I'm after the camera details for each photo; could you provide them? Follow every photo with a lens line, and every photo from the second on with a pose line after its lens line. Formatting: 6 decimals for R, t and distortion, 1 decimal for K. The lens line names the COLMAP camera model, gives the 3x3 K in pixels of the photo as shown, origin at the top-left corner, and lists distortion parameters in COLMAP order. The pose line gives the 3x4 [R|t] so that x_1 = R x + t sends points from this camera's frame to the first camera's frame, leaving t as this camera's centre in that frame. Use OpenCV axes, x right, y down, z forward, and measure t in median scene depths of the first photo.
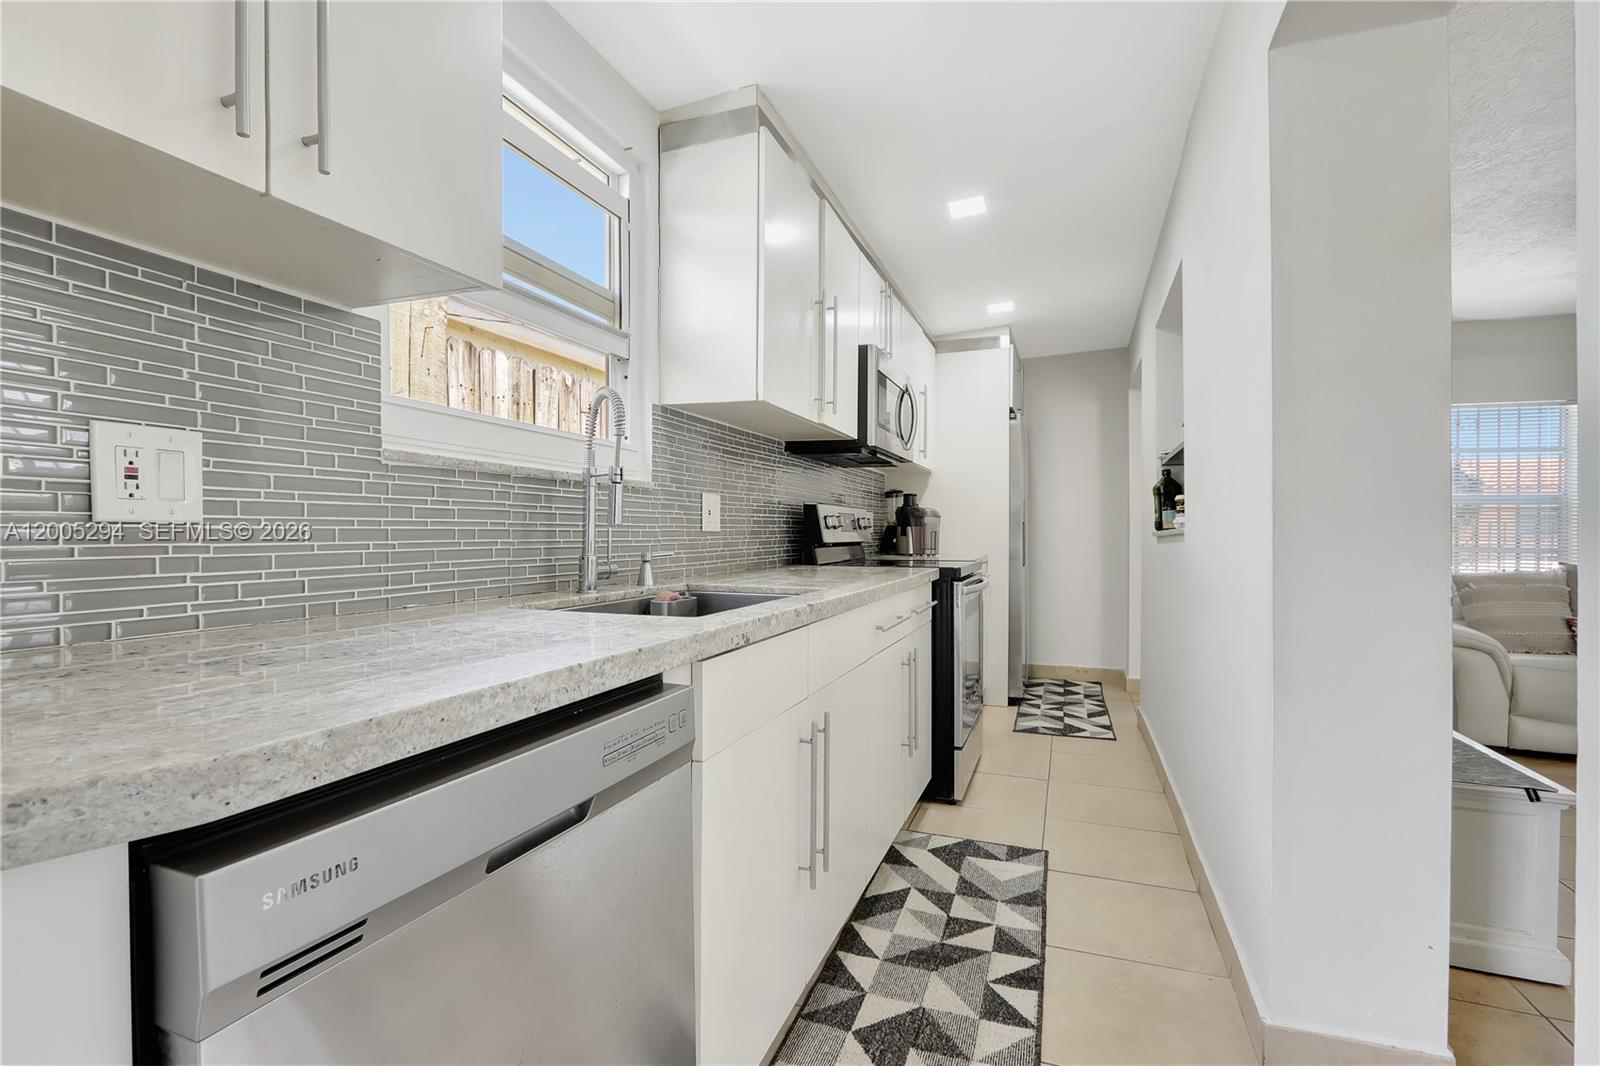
lens RADIAL K [[756.9, 0, 793.6], [0, 756.9, 540.2], [0, 0, 1]] dist [-0.001223, -0.000319]
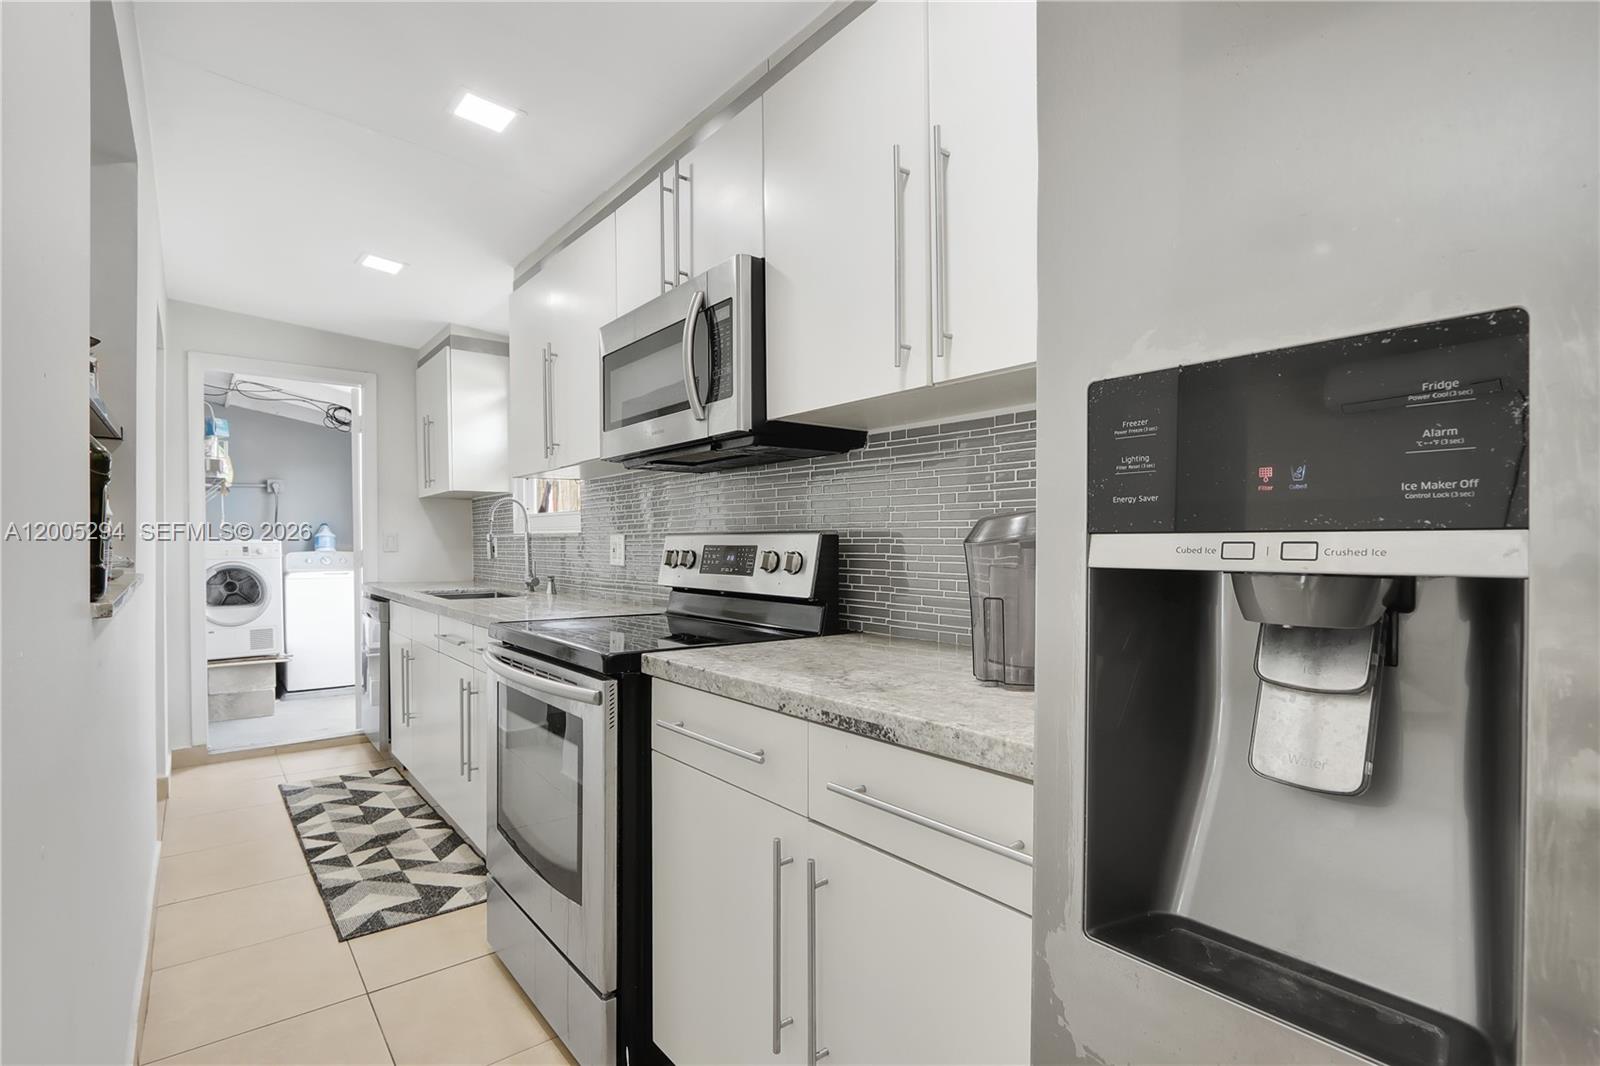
lens RADIAL K [[756.9, 0, 793.6], [0, 756.9, 540.2], [0, 0, 1]] dist [-0.001223, -0.000319]
pose [[-0.521946, 0.000701, -0.852978, 1.007372], [-0.004503, 0.999983, 0.003577, -0.077068], [0.852967, 0.005708, -0.521934, 2.370889]]
